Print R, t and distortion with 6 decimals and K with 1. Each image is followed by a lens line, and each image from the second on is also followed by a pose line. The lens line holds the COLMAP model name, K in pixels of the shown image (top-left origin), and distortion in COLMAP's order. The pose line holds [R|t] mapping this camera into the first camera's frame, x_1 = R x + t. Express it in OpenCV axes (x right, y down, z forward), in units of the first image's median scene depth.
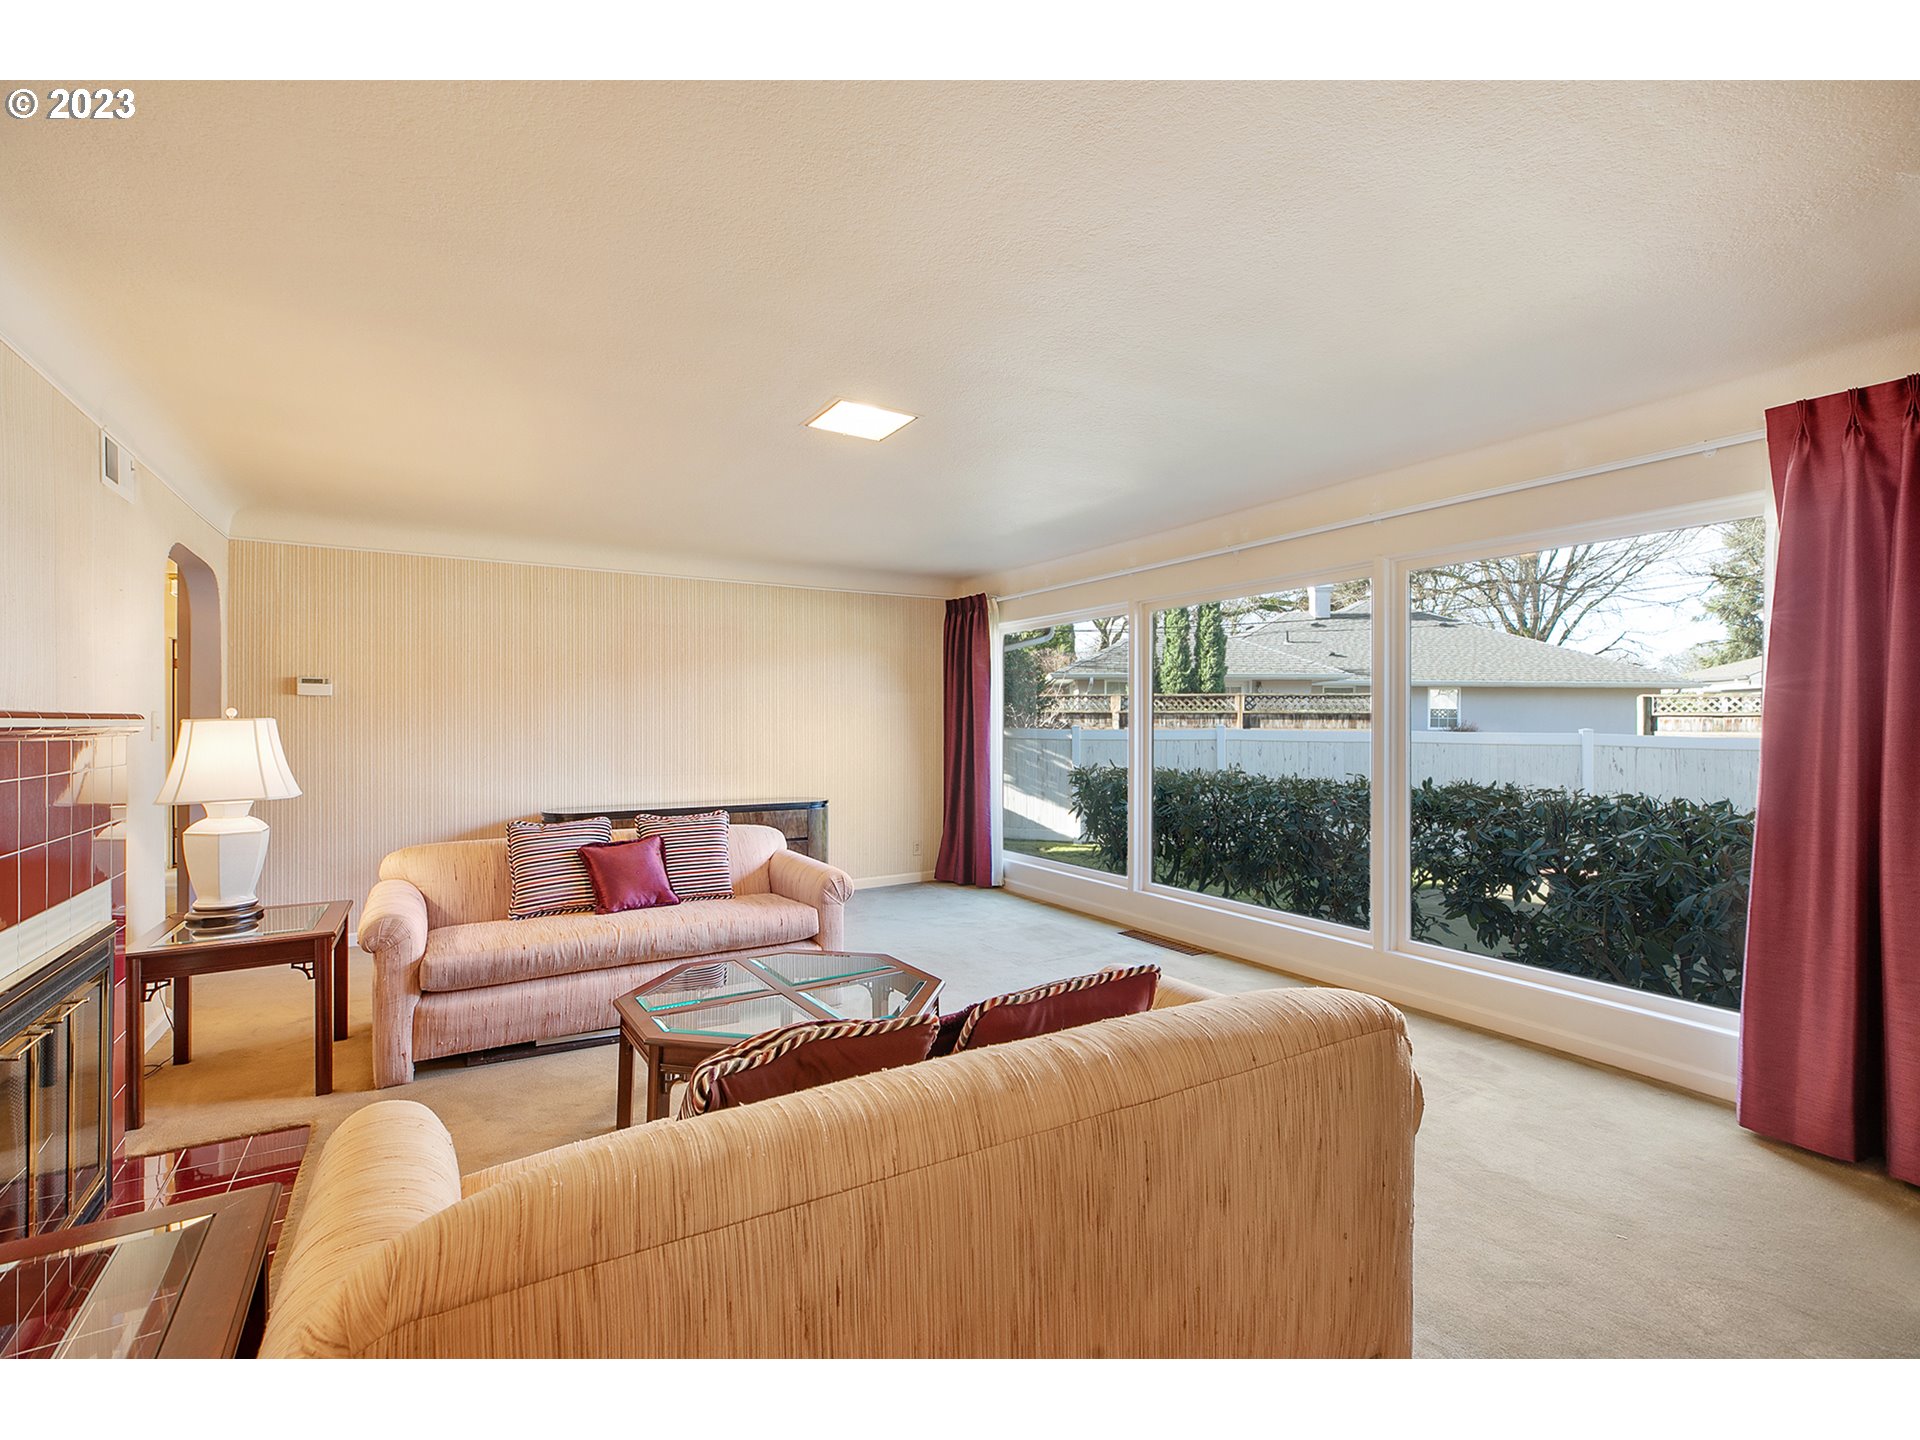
lens RADIAL K [[867.5, 0, 948.1], [0, 867.5, 718.8], [0, 0, 1]] dist [-0.000227, 0.000210]
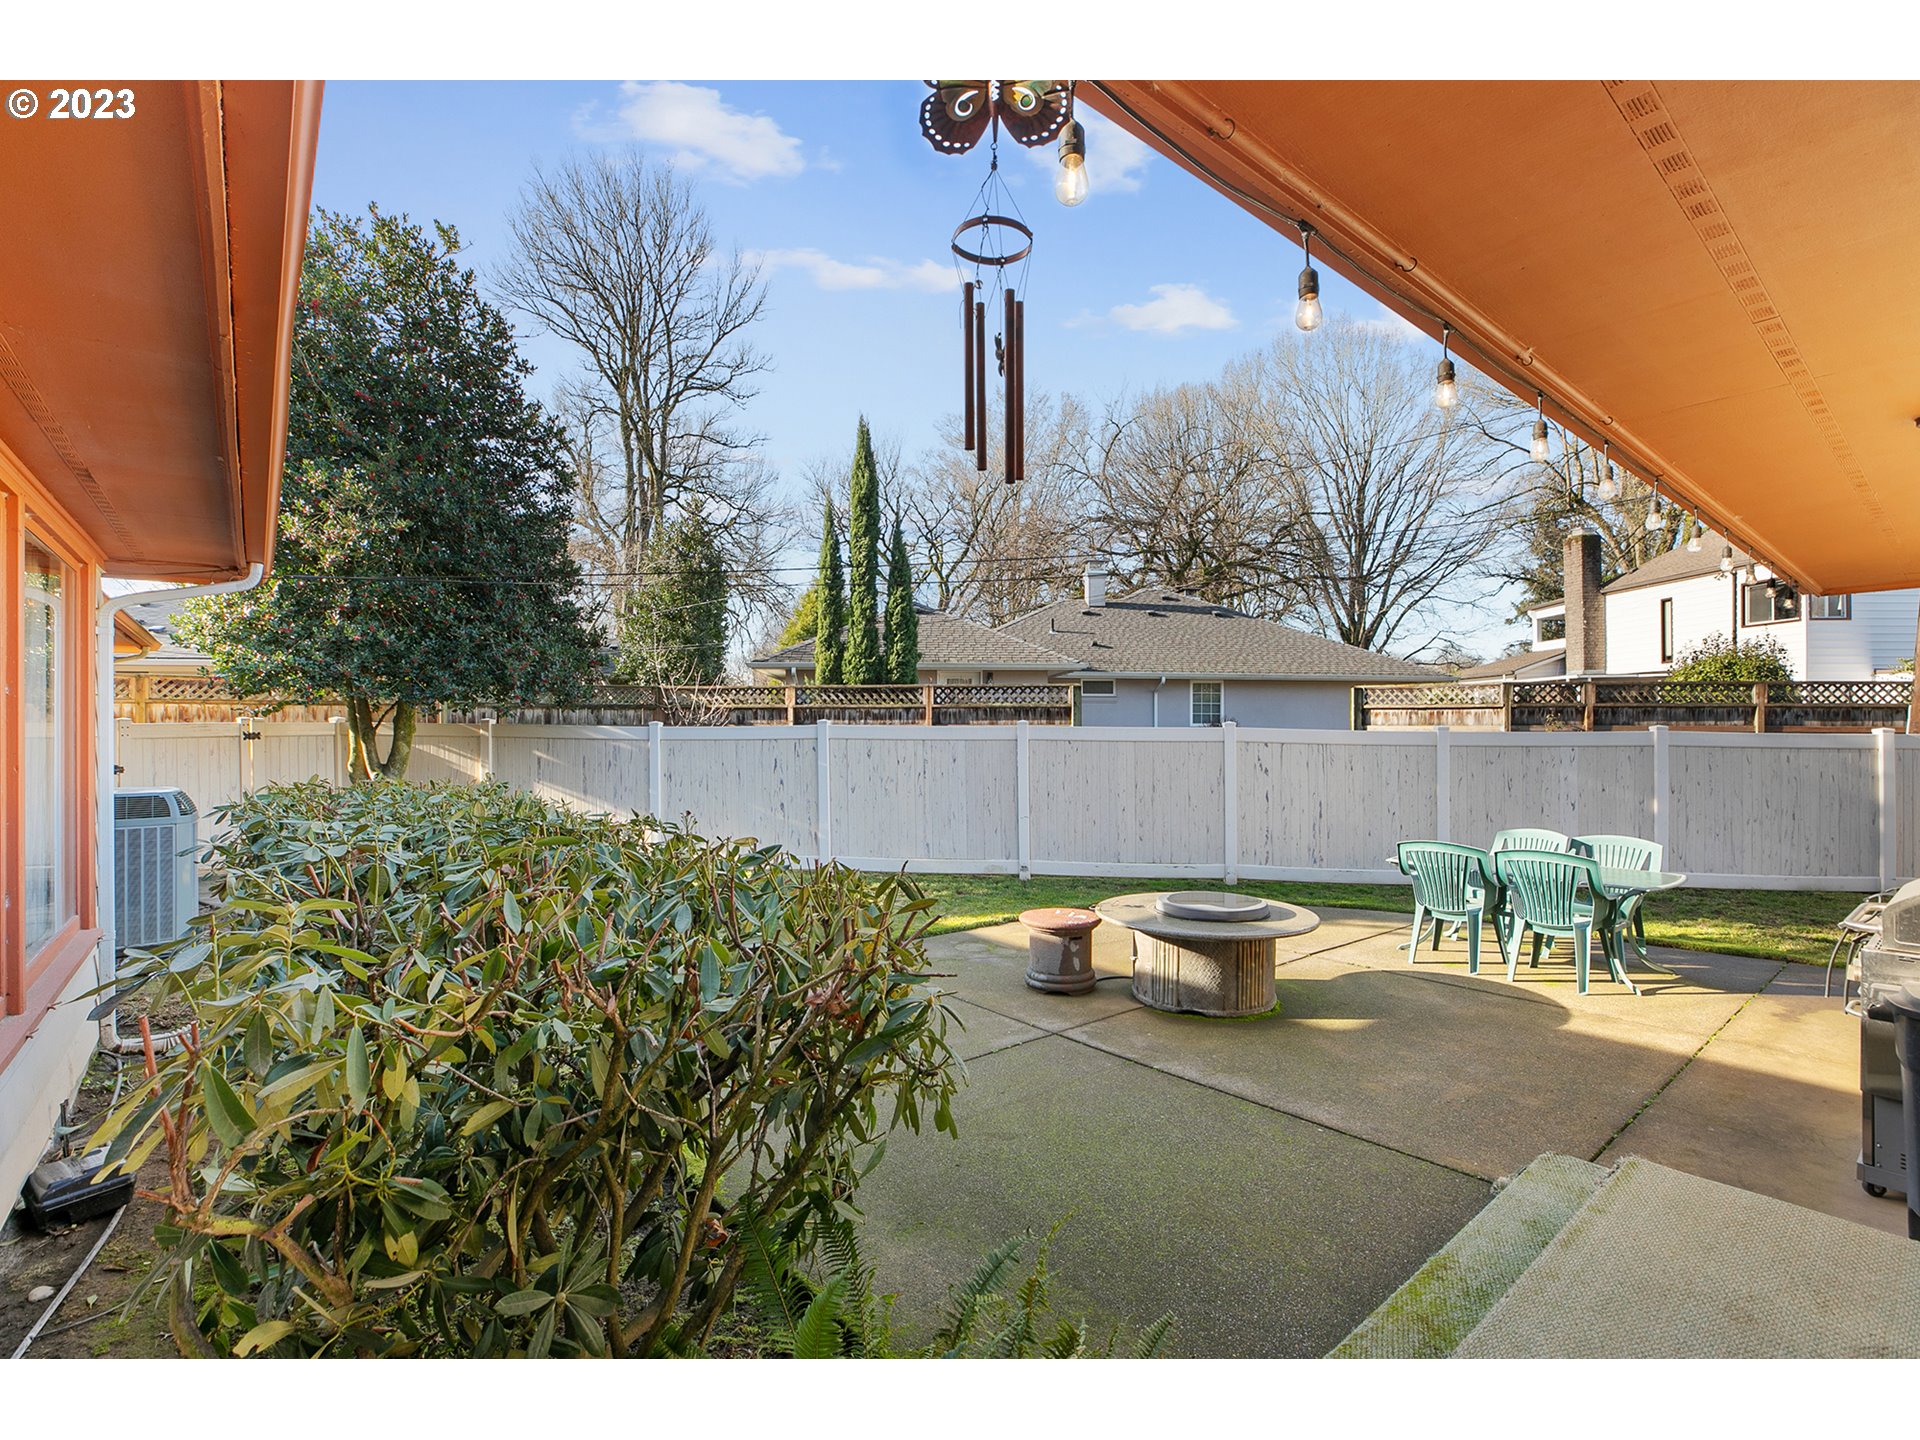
lens RADIAL K [[867.5, 0, 978.3], [0, 867.5, 727.9], [0, 0, 1]] dist [-0.000227, 0.000210]
pose [[0.991354, -0.005173, 0.131115, 0.265687], [0.004338, 0.999968, 0.006659, 0.007384], [-0.131145, -0.006032, 0.991345, 0.150252]]
